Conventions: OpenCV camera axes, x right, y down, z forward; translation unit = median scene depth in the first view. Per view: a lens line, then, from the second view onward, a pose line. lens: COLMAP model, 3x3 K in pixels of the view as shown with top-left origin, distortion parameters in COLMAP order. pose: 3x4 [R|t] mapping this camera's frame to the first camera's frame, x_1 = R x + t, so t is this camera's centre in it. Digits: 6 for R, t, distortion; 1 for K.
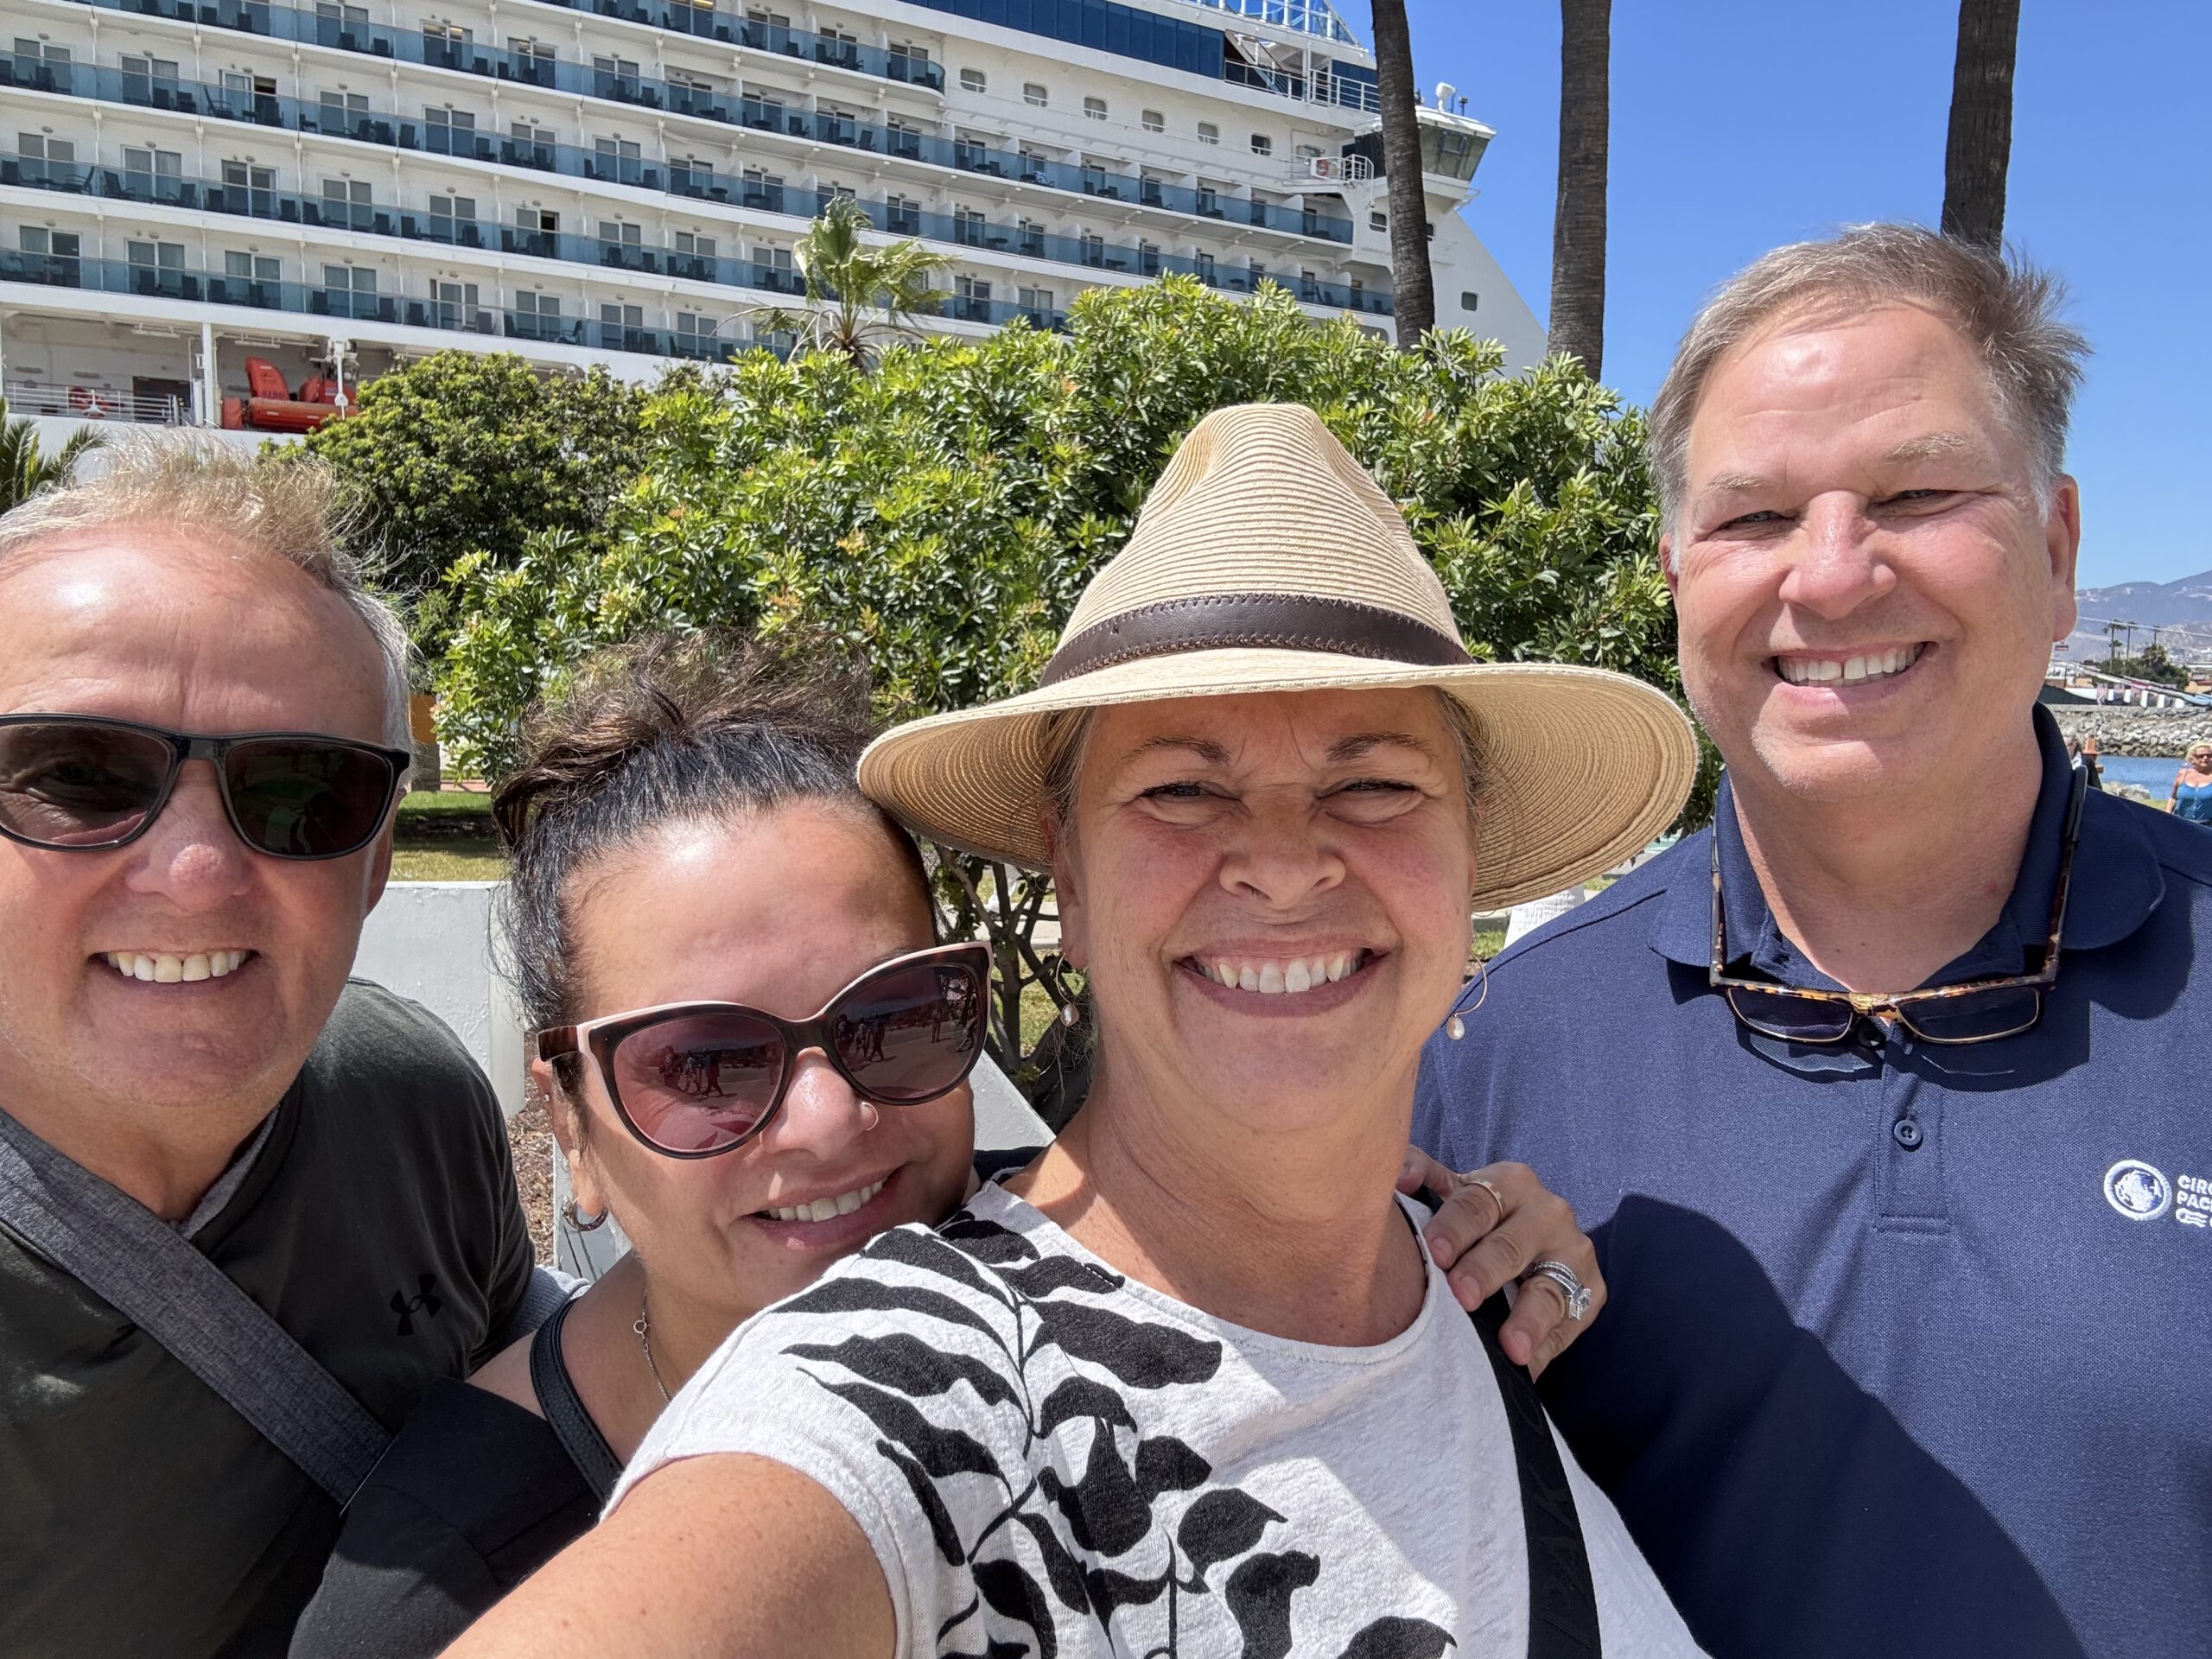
lens RADIAL K [[1508.1, 0, 1106.0], [0, 1508.1, 829.5], [0, 0, 1]] dist [0.057007, -0.068395]
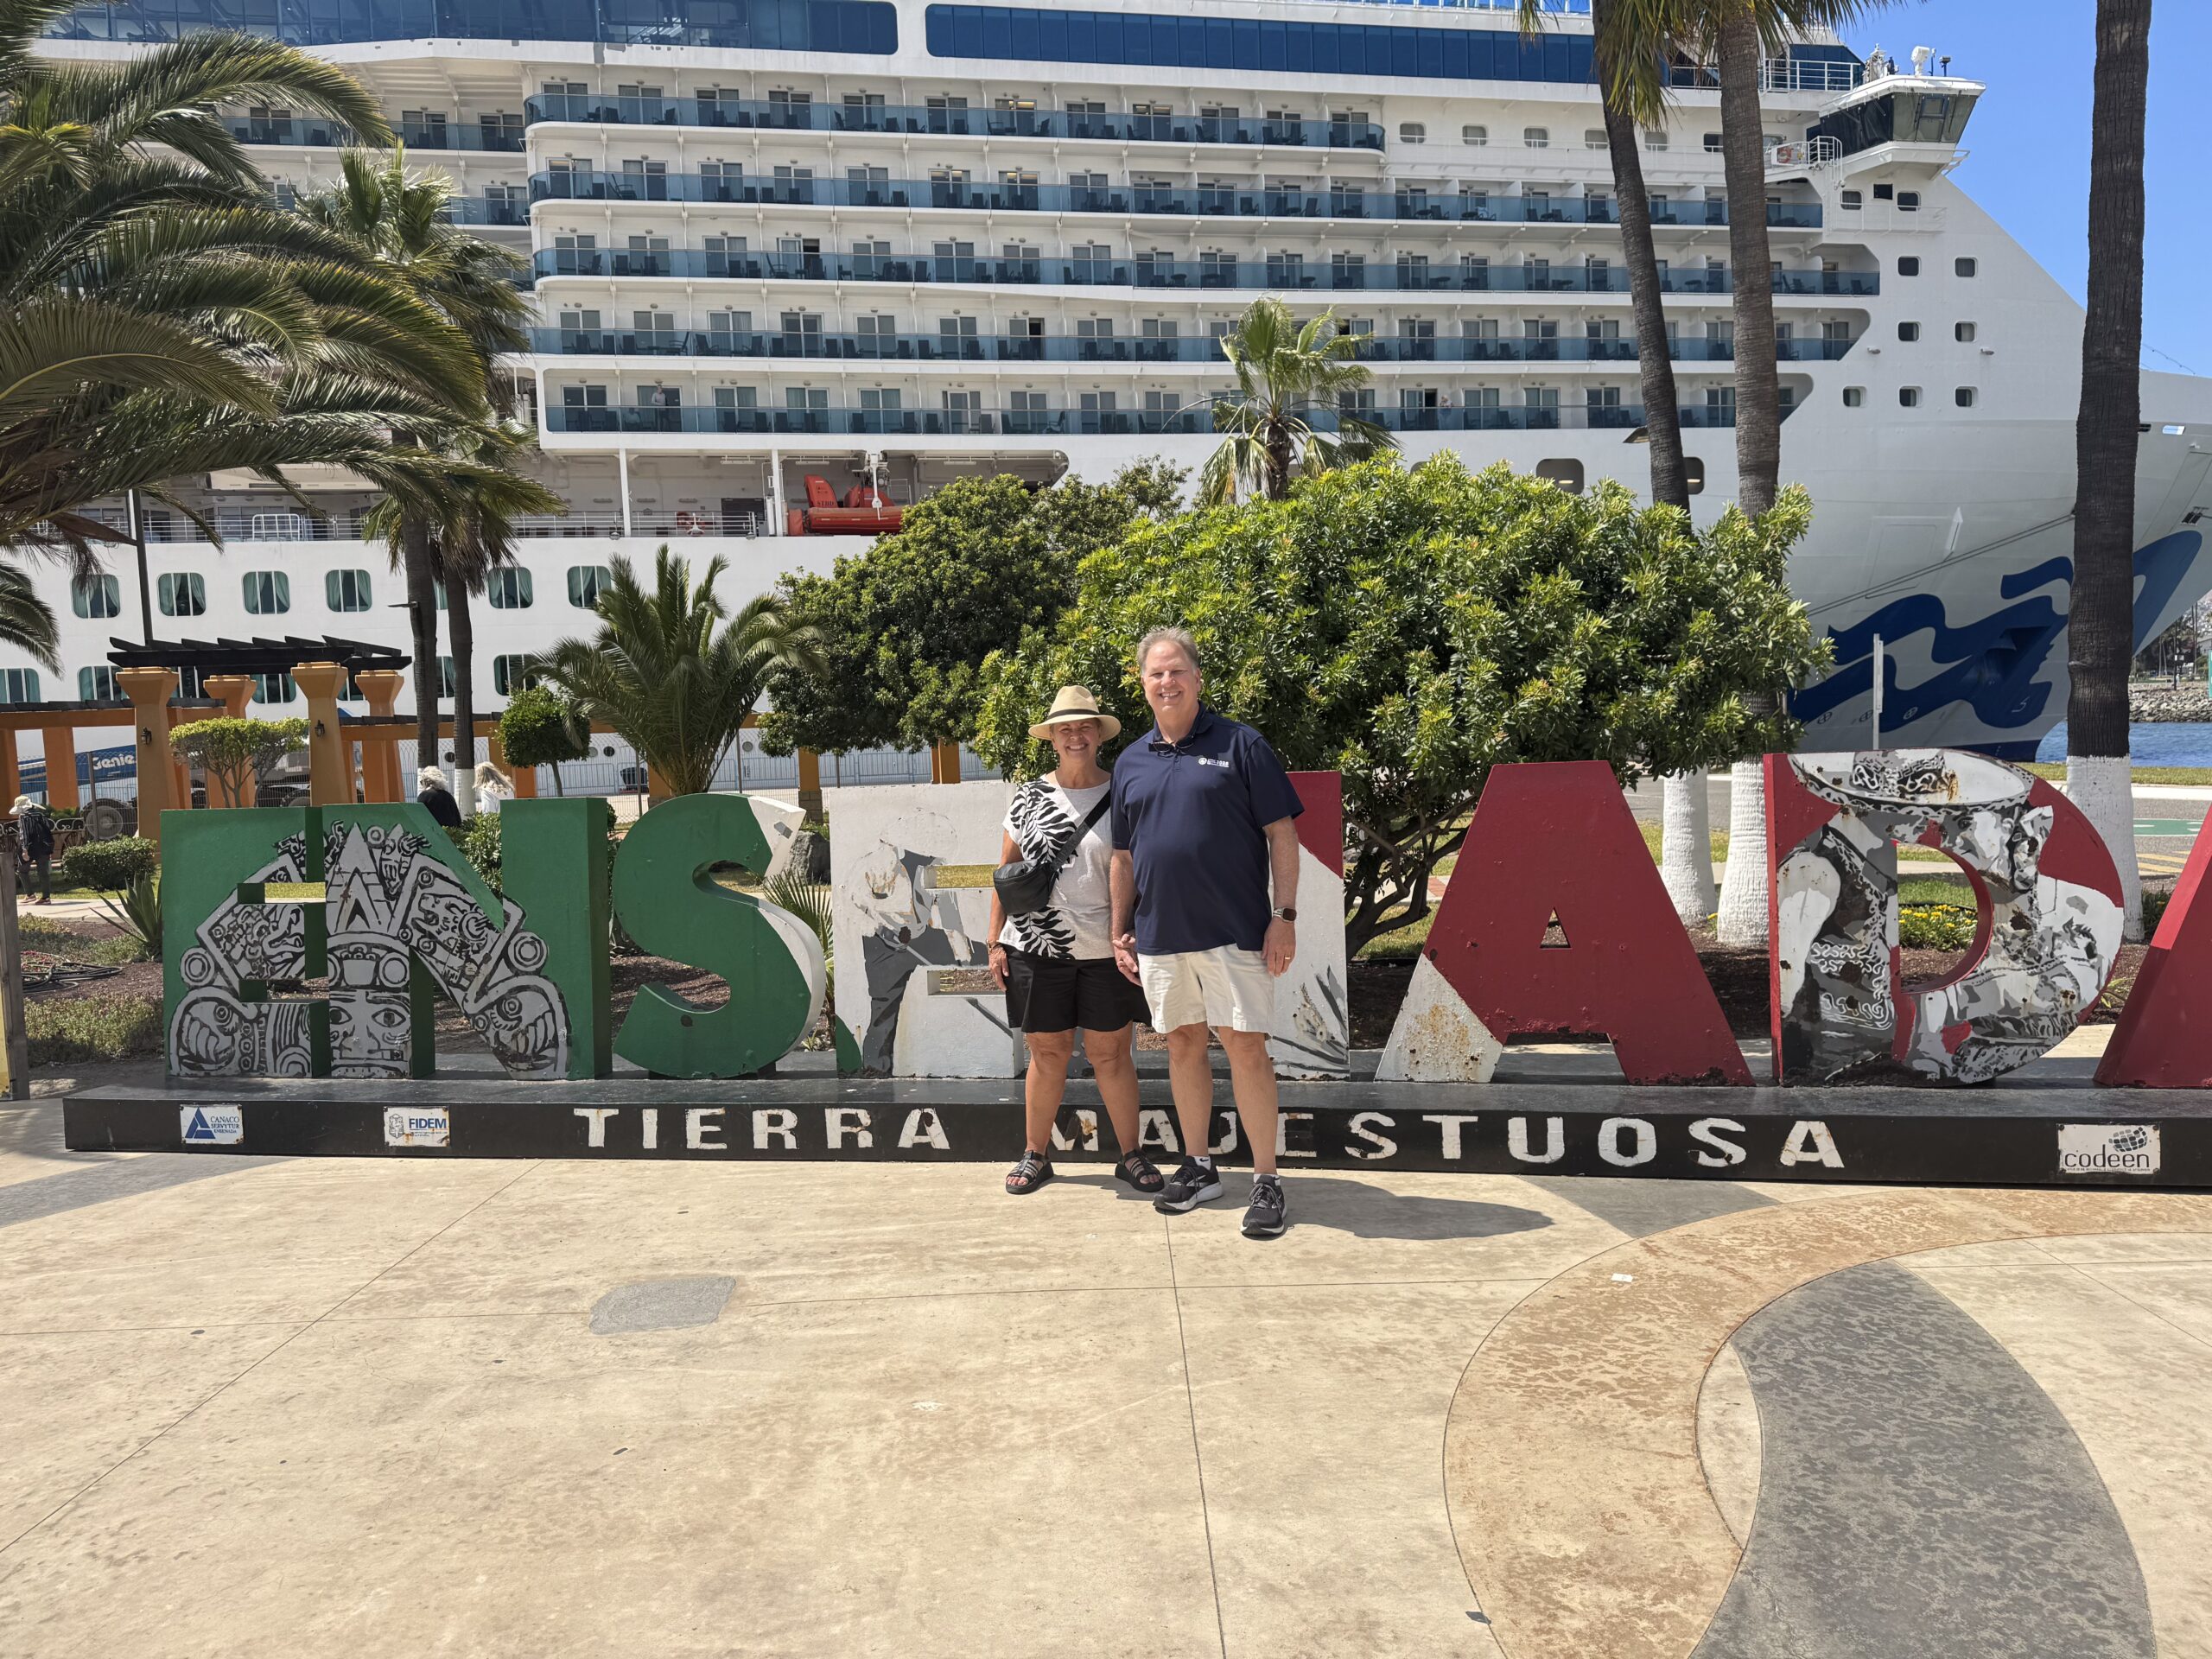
lens RADIAL K [[1569.7, 0, 1106.0], [0, 1569.7, 829.5], [0, 0, 1]] dist [0.072282, -0.103409]
pose [[0.950065, -0.033713, -0.310225, 0.038992], [0.025939, 0.999238, -0.029152, 0.012892], [0.310971, 0.019649, 0.950216, -0.101298]]
